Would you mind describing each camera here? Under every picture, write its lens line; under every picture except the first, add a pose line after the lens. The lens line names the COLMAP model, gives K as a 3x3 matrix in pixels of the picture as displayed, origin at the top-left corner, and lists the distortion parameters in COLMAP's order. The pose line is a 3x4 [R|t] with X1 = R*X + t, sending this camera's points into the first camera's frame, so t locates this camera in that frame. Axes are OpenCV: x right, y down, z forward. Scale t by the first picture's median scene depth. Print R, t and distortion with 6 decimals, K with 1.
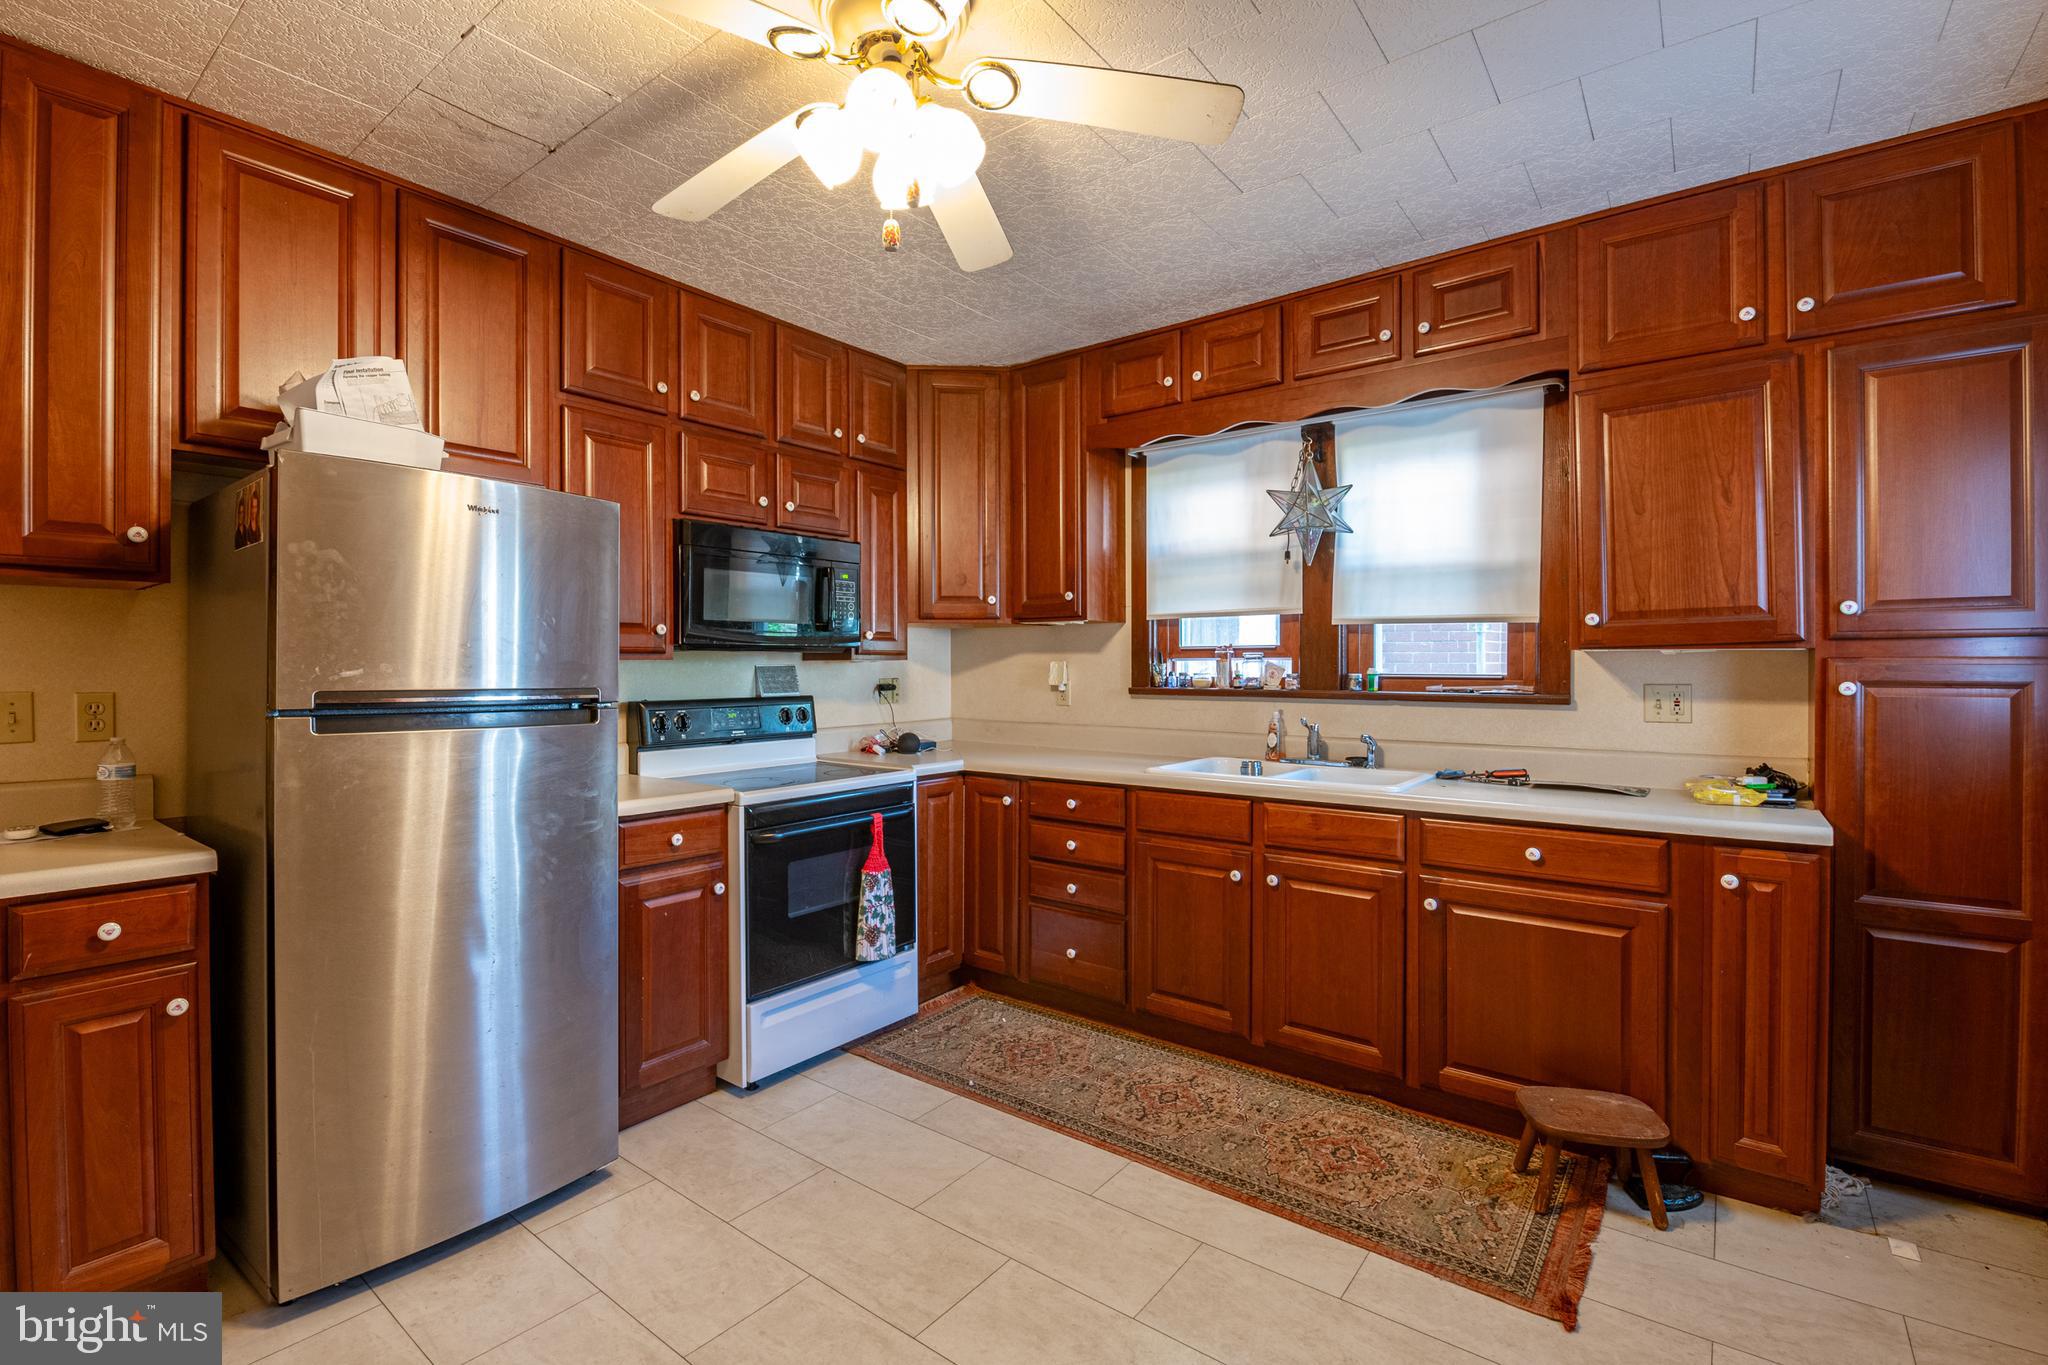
lens RADIAL K [[932.2, 0, 1016.4], [0, 932.2, 671.3], [0, 0, 1]] dist [0.000840, -0.007194]
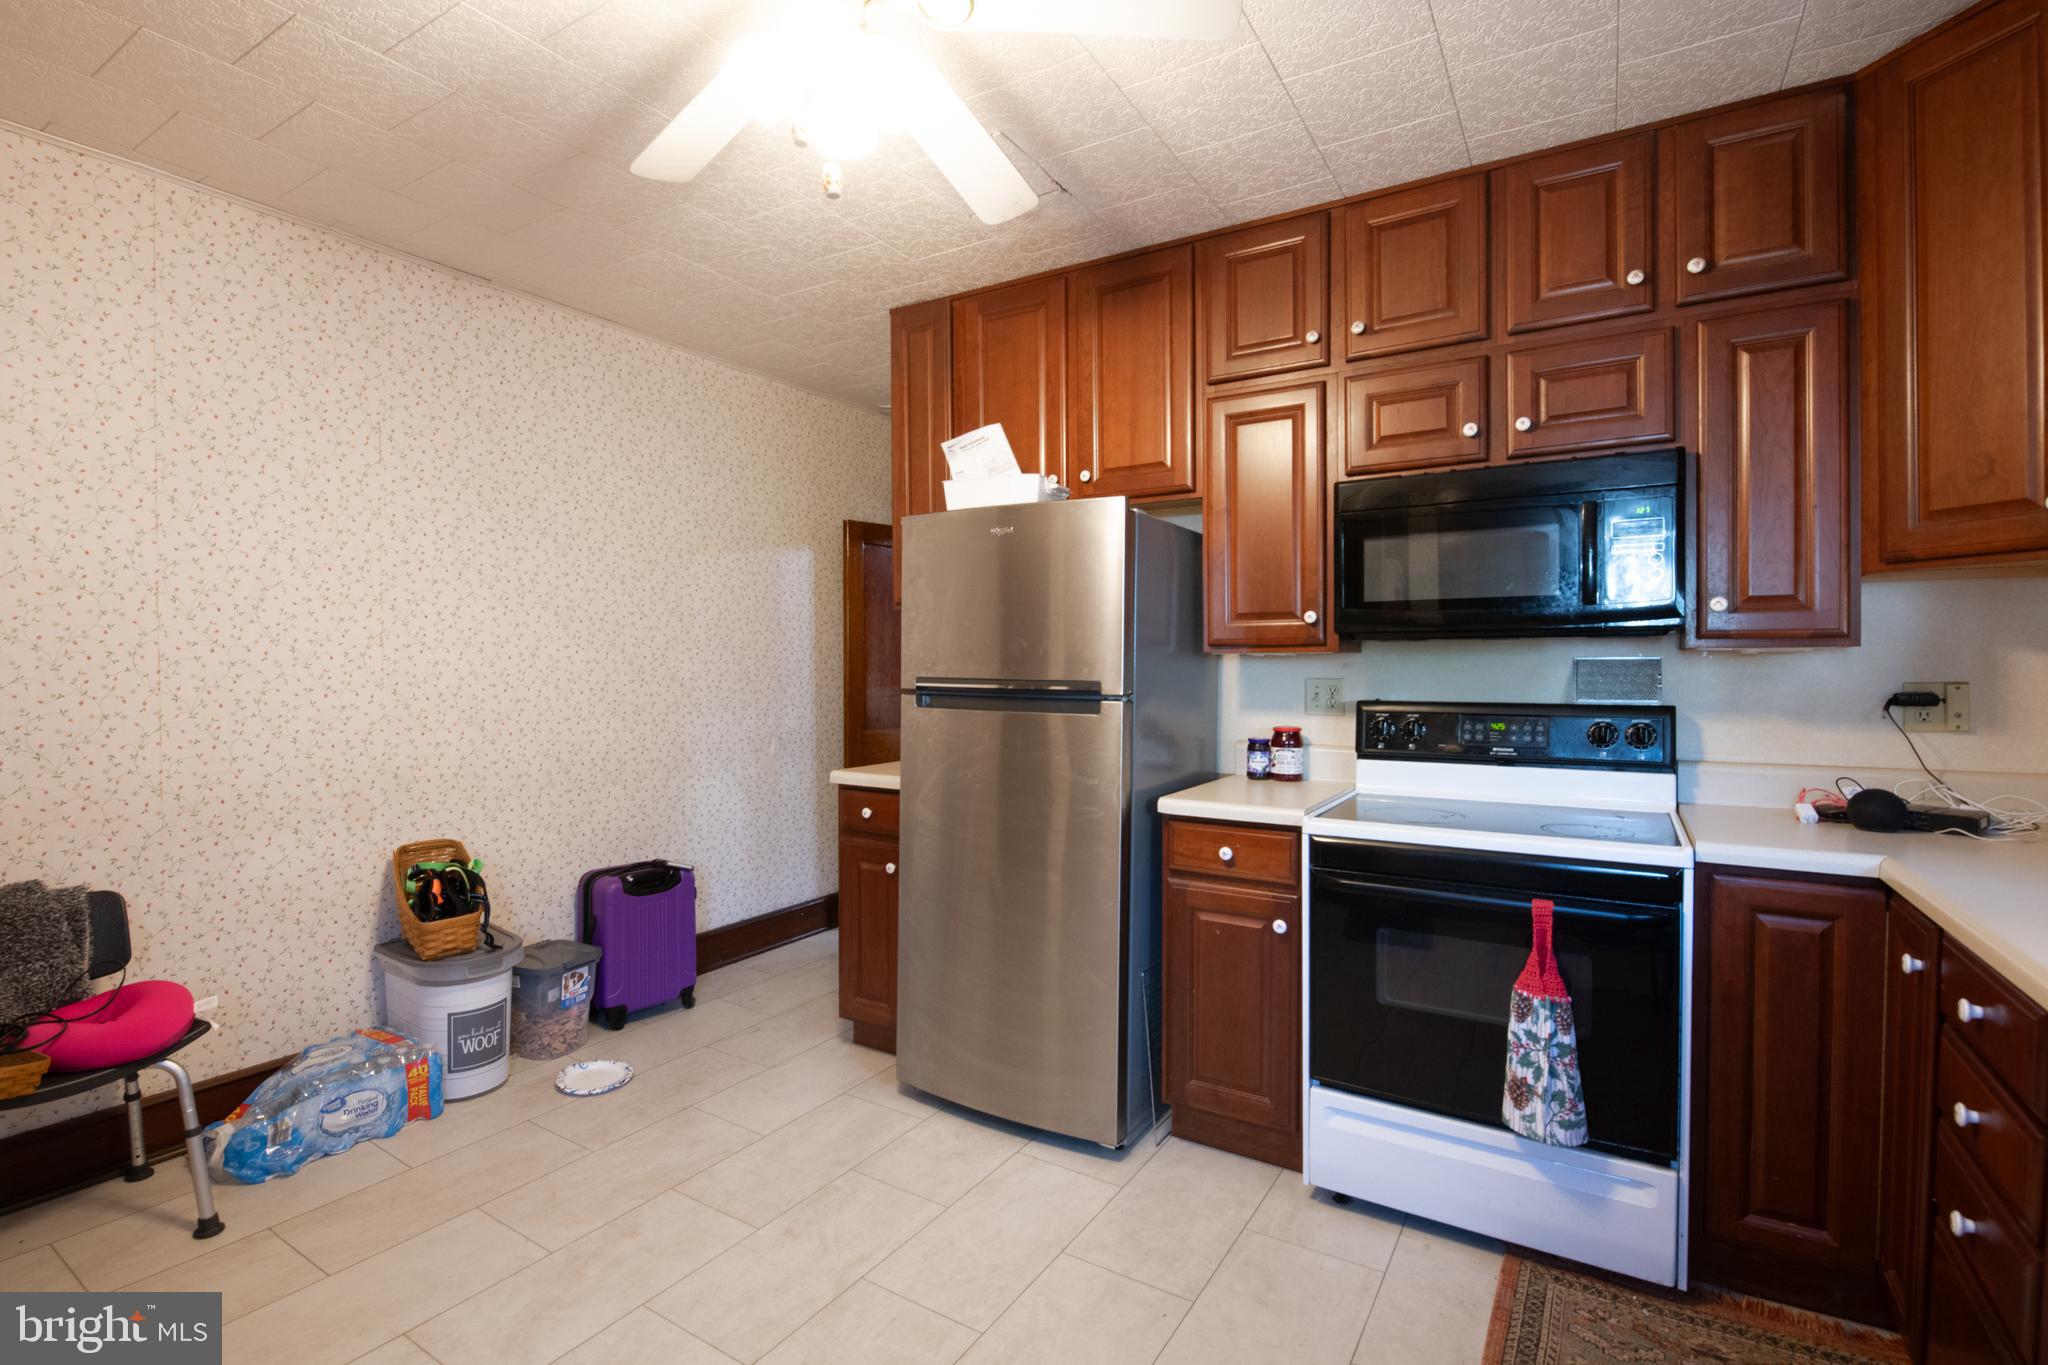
lens RADIAL K [[932.2, 0, 1016.4], [0, 932.2, 671.3], [0, 0, 1]] dist [0.000840, -0.007194]
pose [[0.093095, 0.011230, -0.995594, 0.442699], [-0.003583, 0.999934, 0.010944, -0.003119], [0.995651, 0.002548, 0.093129, 0.625637]]
